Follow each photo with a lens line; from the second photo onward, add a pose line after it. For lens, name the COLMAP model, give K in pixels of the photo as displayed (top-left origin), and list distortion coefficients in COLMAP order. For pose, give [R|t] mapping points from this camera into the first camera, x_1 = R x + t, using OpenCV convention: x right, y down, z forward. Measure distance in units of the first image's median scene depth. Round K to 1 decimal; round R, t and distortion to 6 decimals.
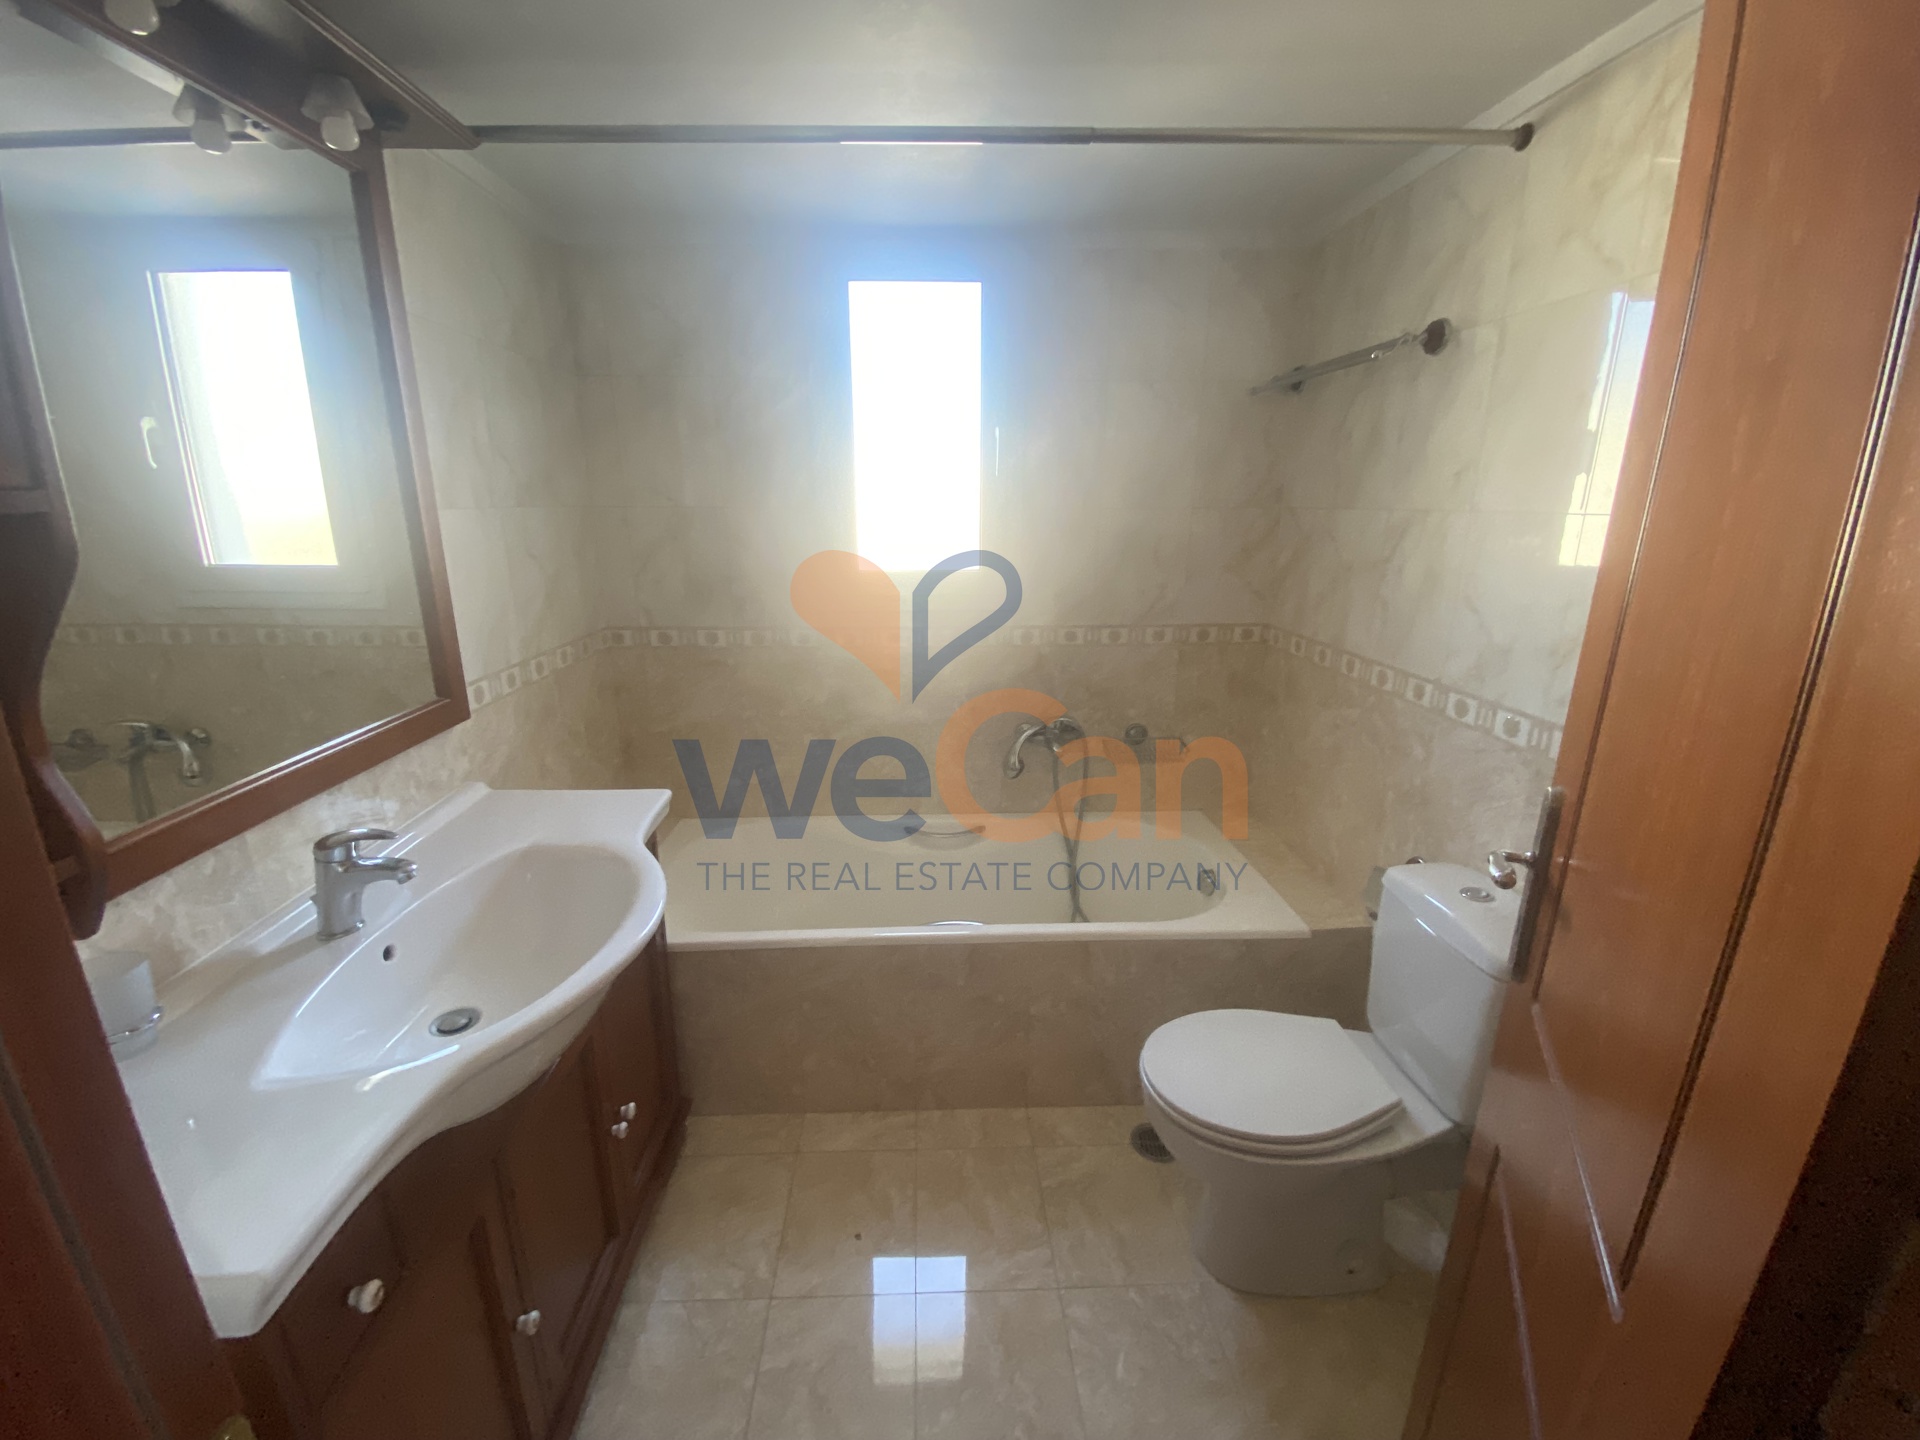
lens RADIAL K [[772.5, 0, 954.9], [0, 772.5, 719.4], [0, 0, 1]] dist [0.010734, -0.016389]
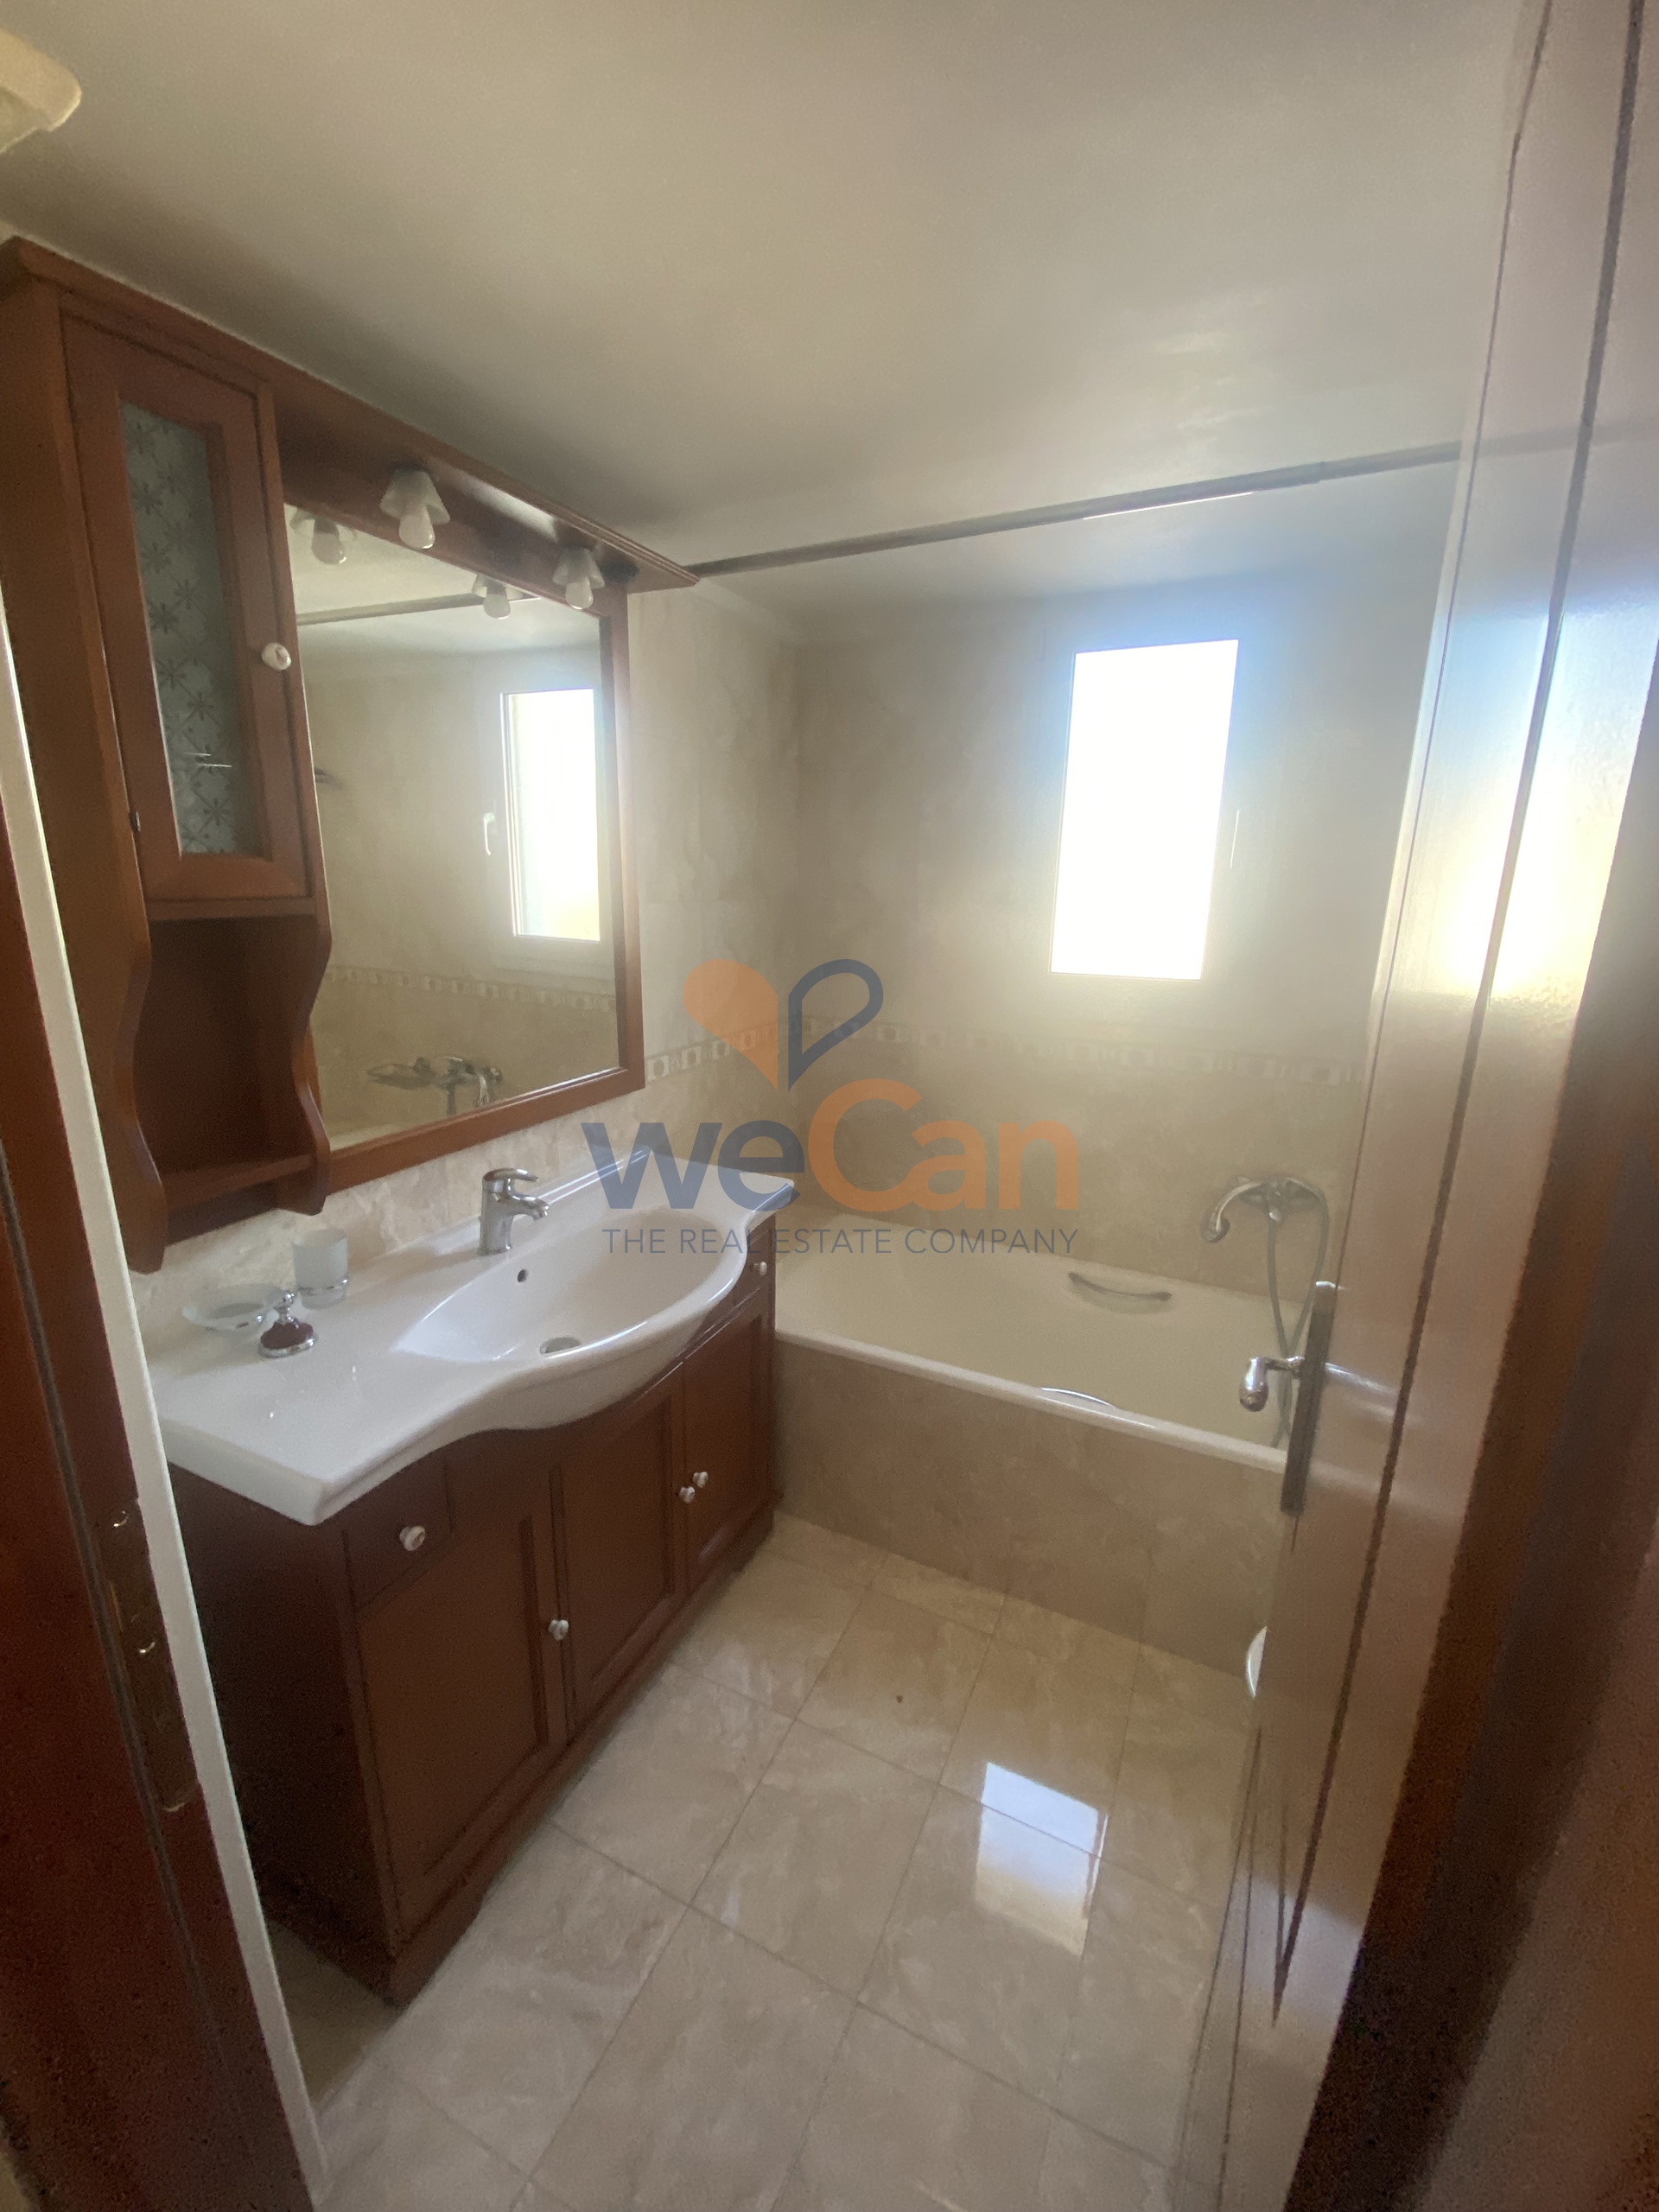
lens RADIAL K [[880.5, 0, 829.5], [0, 880.5, 1106.0], [0, 0, 1]] dist [0.037547, -0.035965]
pose [[0.885405, 0.130798, -0.446037, 0.204048], [-0.141661, 0.989874, 0.009071, -0.028960], [0.442707, 0.055154, 0.894968, -0.021230]]
